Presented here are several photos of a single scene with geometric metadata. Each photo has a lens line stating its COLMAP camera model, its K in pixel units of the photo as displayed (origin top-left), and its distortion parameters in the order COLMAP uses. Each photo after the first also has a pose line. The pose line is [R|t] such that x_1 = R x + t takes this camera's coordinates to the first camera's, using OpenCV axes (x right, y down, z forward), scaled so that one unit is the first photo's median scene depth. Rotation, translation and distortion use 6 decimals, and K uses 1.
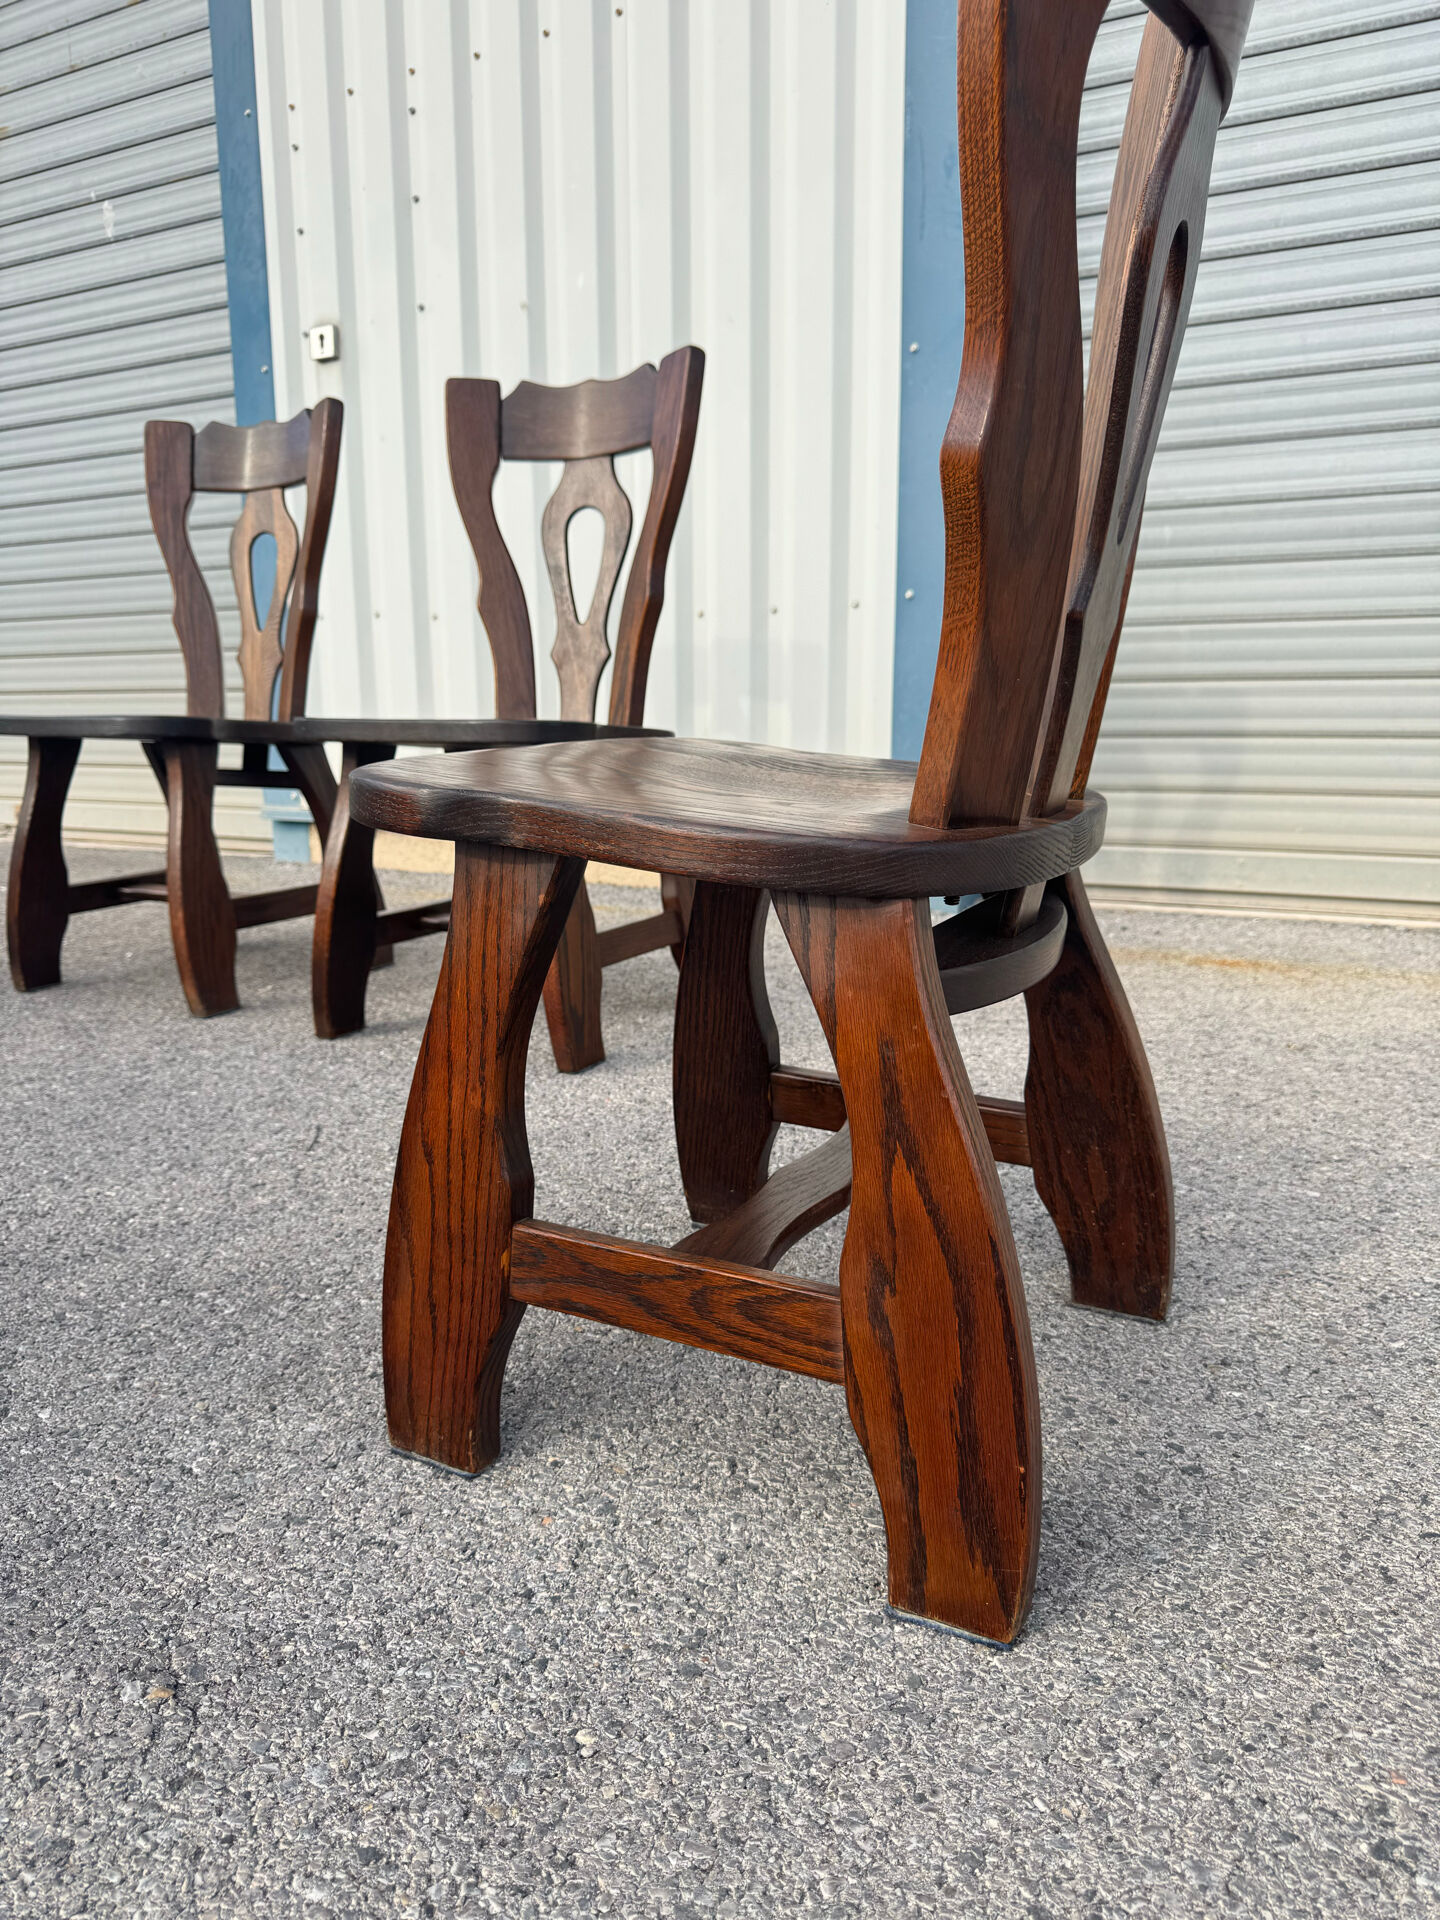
lens RADIAL K [[1383.1, 0, 717.7], [0, 1383.1, 969.4], [0, 0, 1]] dist [-0.004167, -0.006344]
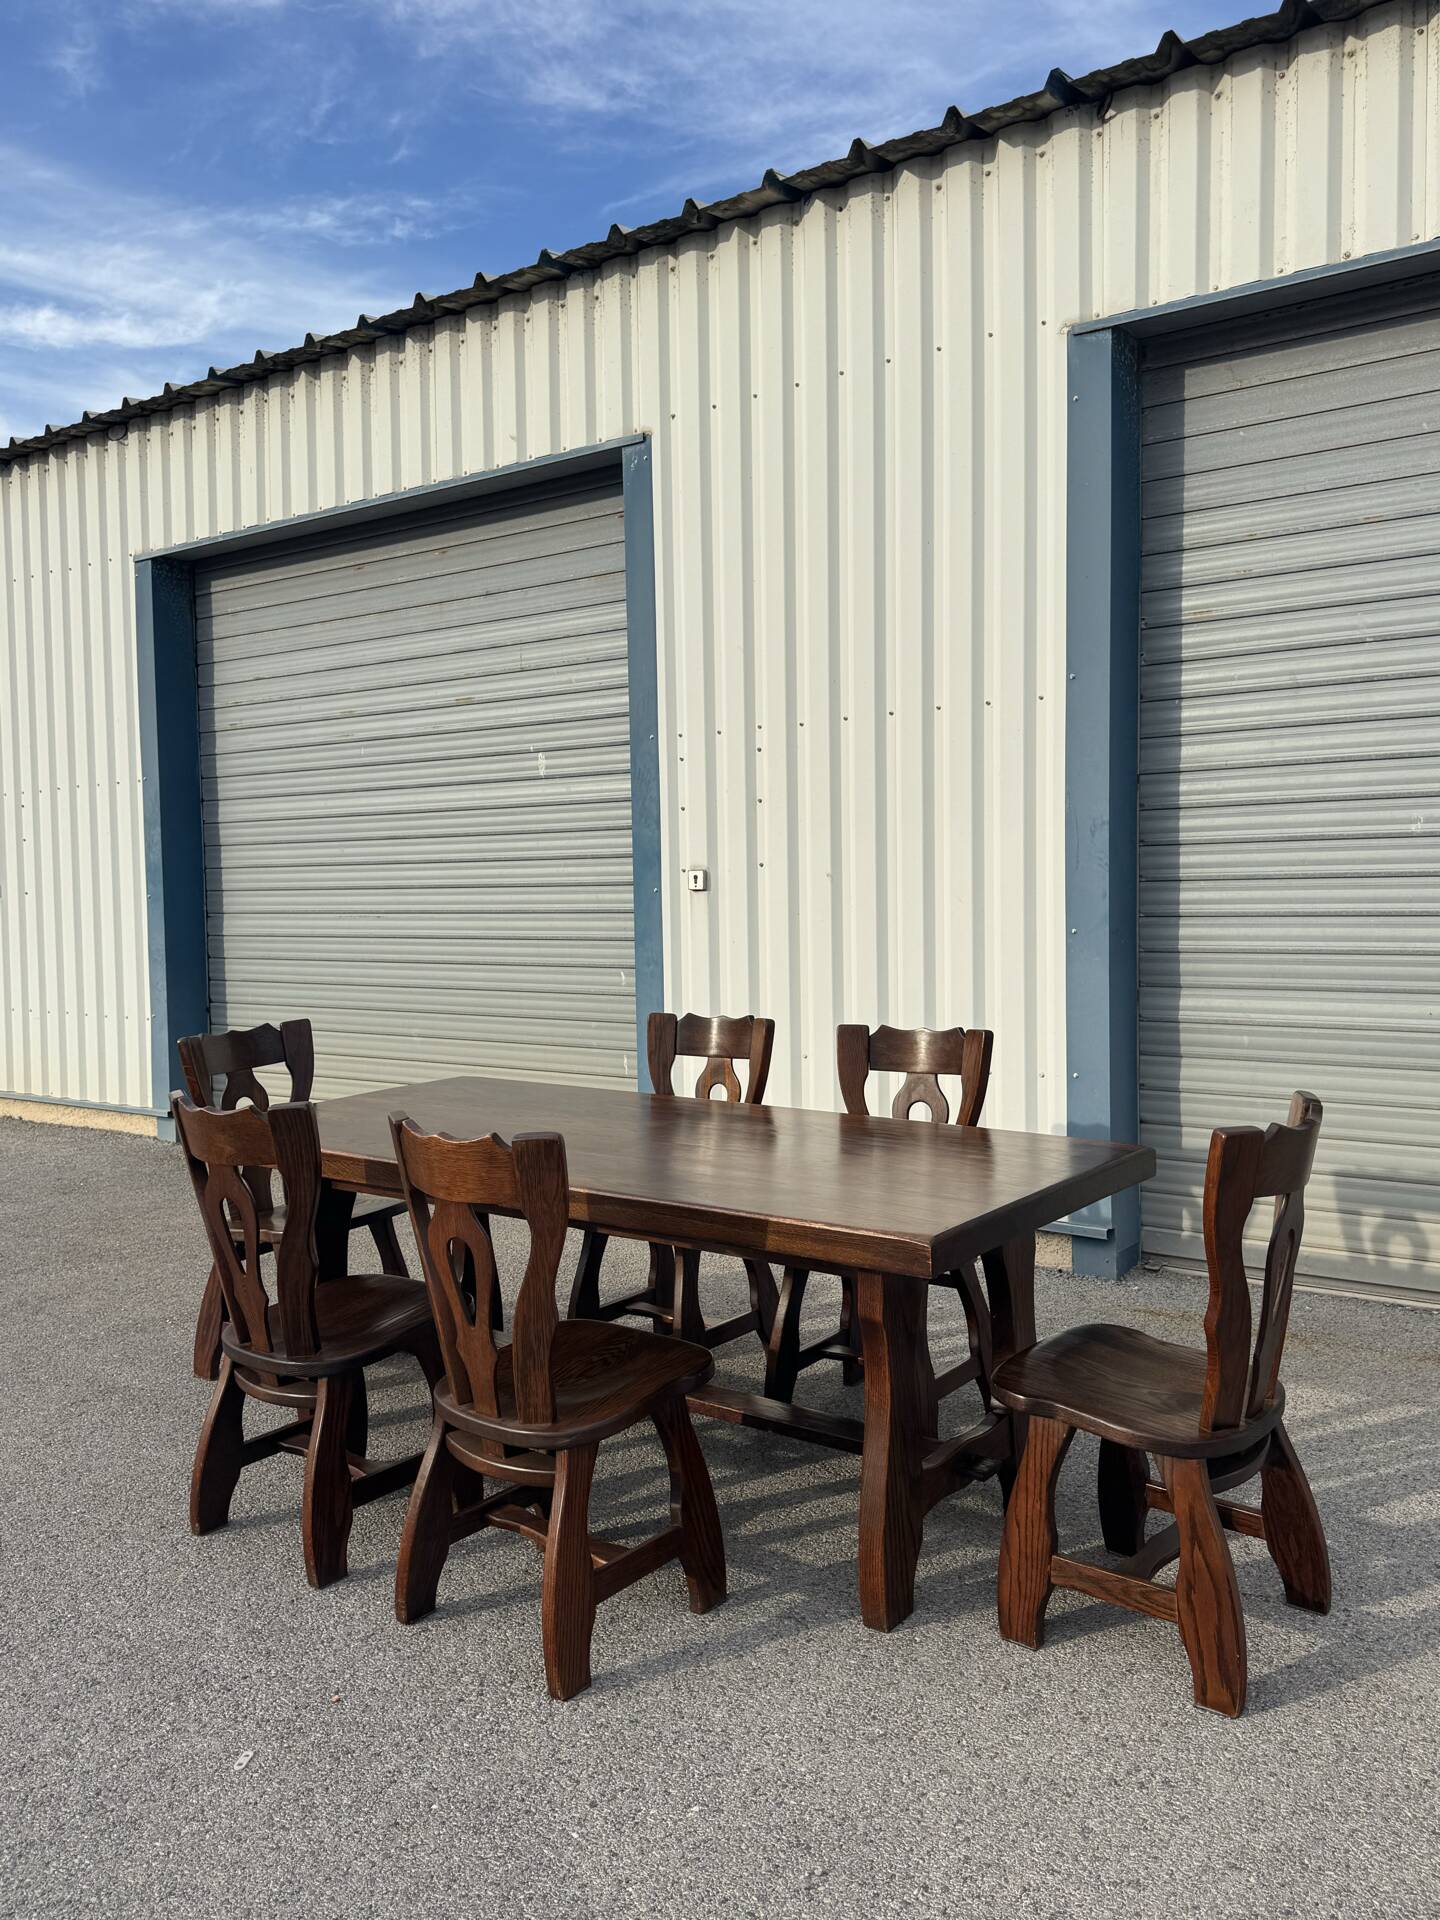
lens RADIAL K [[1528.6, 0, 722.7], [0, 1528.6, 954.4], [0, 0, 1]] dist [0.064566, -0.094833]
pose [[0.988573, -0.002711, -0.150720, 0.008681], [-0.018936, 0.989686, -0.141999, -0.452125], [0.149550, 0.143230, 0.978325, -2.348298]]
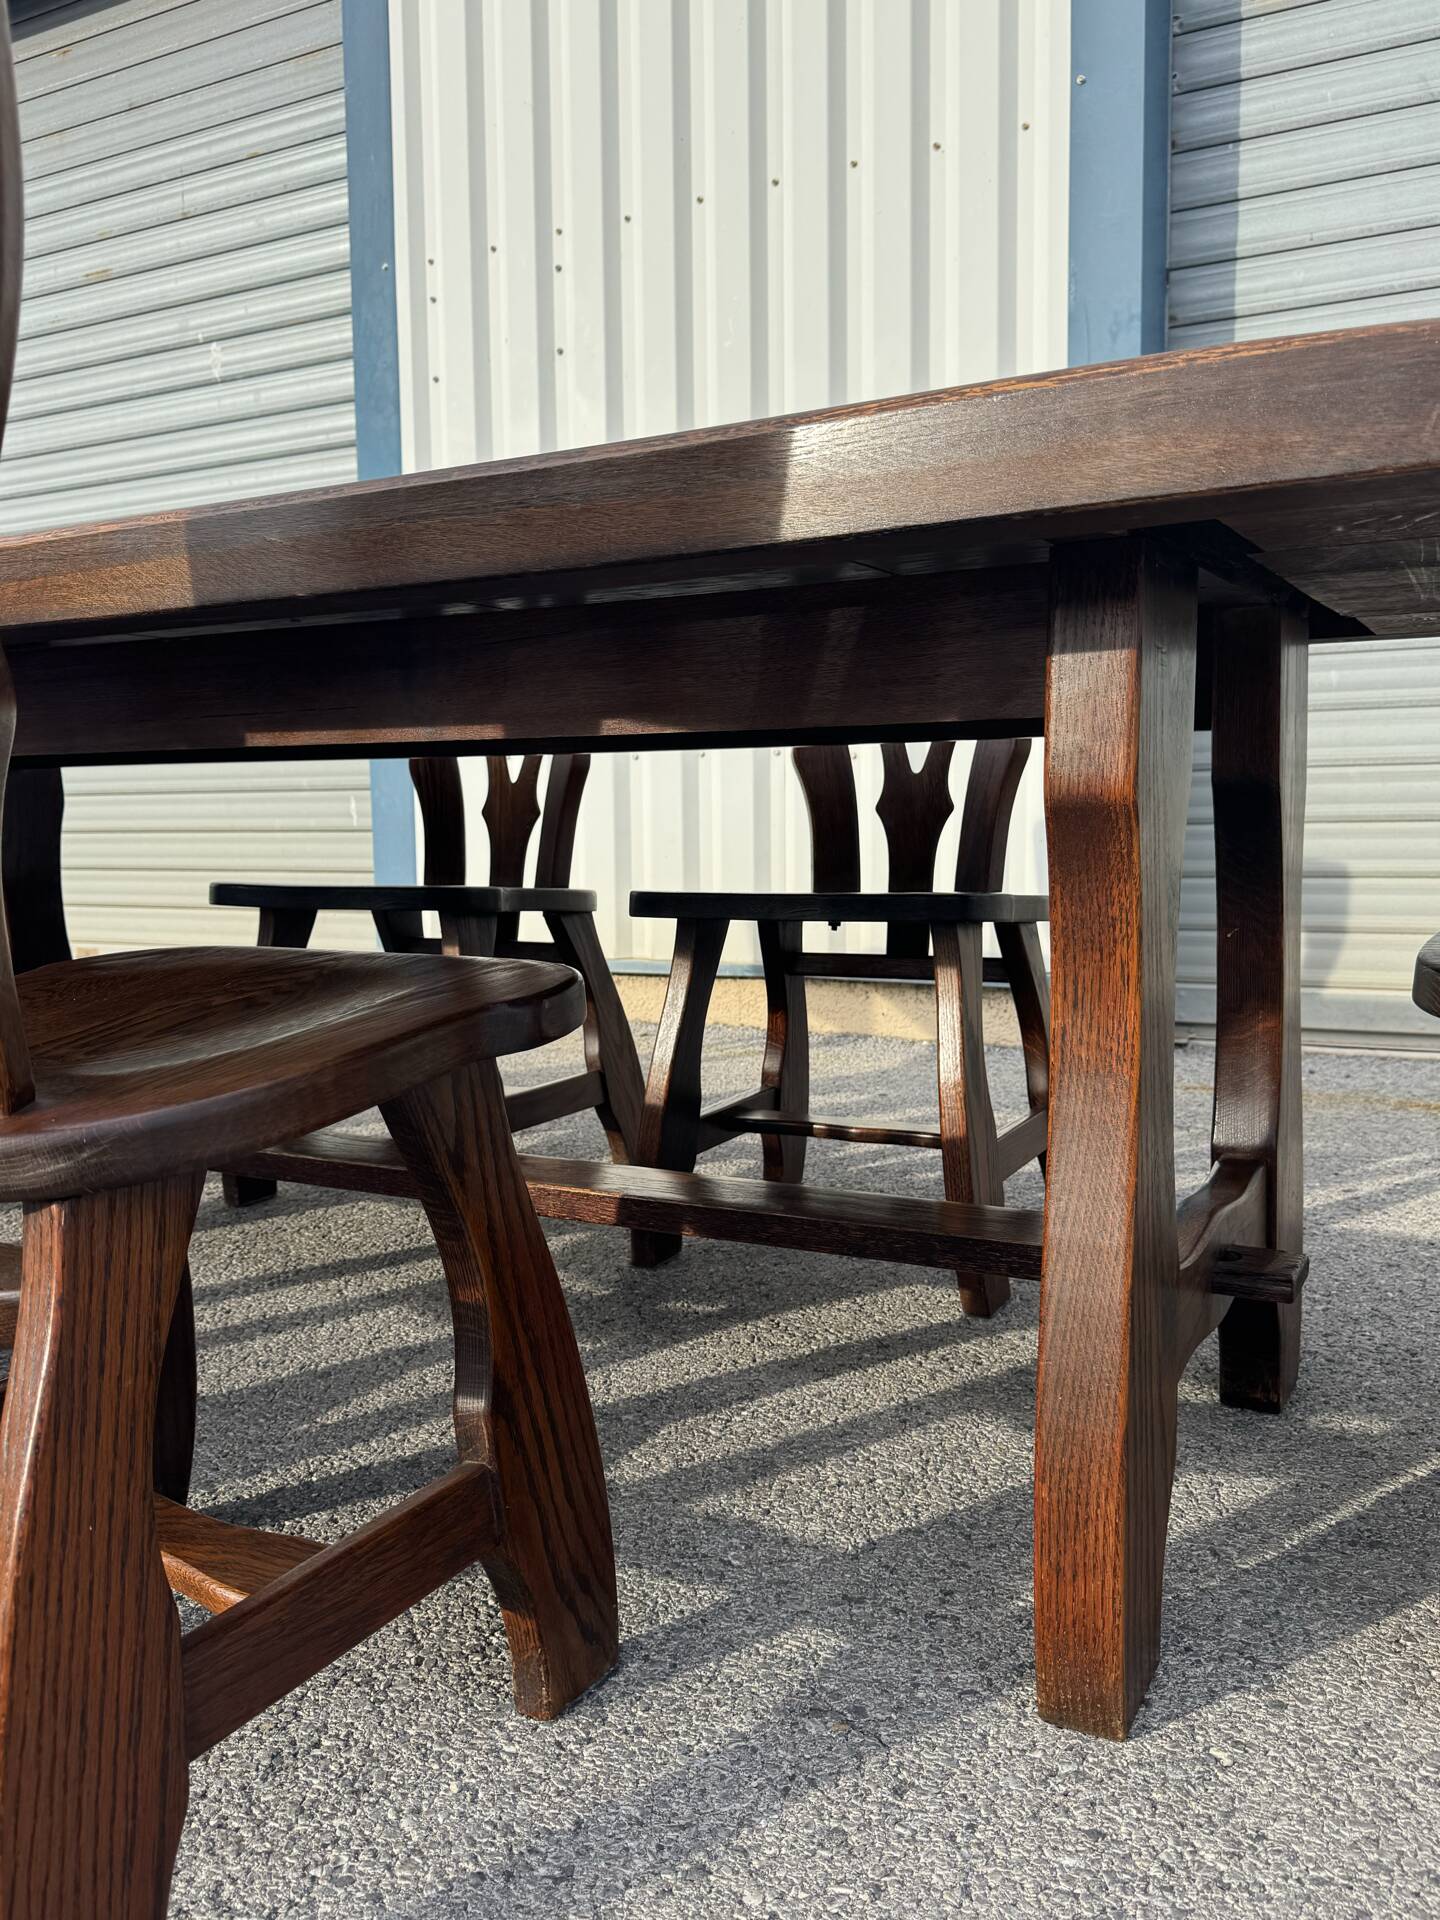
lens RADIAL K [[1550.8, 0, 717.7], [0, 1550.8, 968.7], [0, 0, 1]] dist [-0.002328, -0.009897]
pose [[0.999960, -0.004816, 0.007493, -0.385293], [0.005522, 0.995245, -0.097250, 0.006202], [-0.006989, 0.097287, 0.995232, -0.285058]]
